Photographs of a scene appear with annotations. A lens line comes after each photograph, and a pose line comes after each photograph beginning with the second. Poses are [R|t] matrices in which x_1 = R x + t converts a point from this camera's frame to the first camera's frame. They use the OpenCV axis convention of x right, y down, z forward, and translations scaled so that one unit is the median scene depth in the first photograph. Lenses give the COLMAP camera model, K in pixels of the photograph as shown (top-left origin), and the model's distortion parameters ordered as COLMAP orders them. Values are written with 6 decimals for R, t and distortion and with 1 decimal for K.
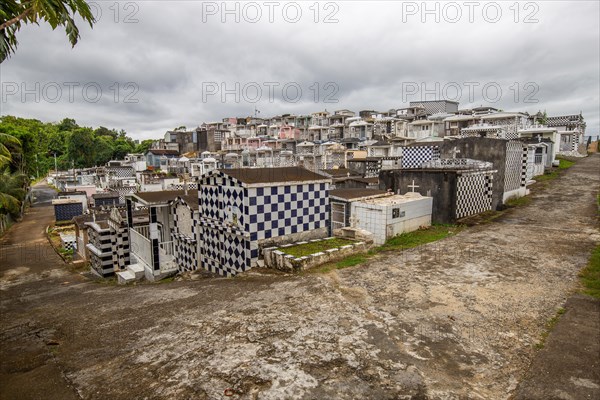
lens RADIAL K [[333.8, 0, 300.0], [0, 333.8, 200.0], [0, 0, 1]] dist [-0.005516, -0.001753]
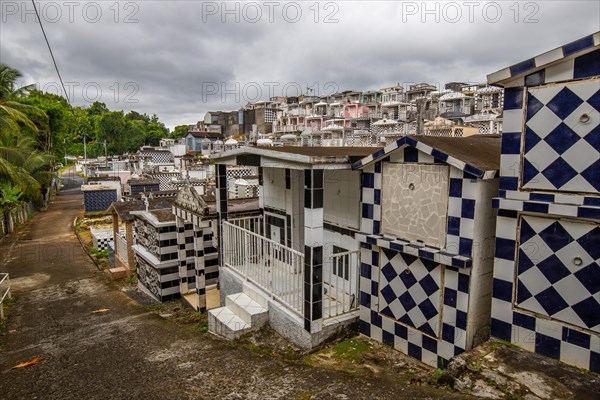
lens RADIAL K [[374.9, 0, 300.0], [0, 374.9, 200.0], [0, 0, 1]] dist [0.003260, 0.000019]
pose [[0.993669, 0.021820, -0.110207, -0.074459], [-0.020955, 0.999740, 0.008993, 0.010053], [0.110374, -0.006627, 0.993868, 0.097599]]
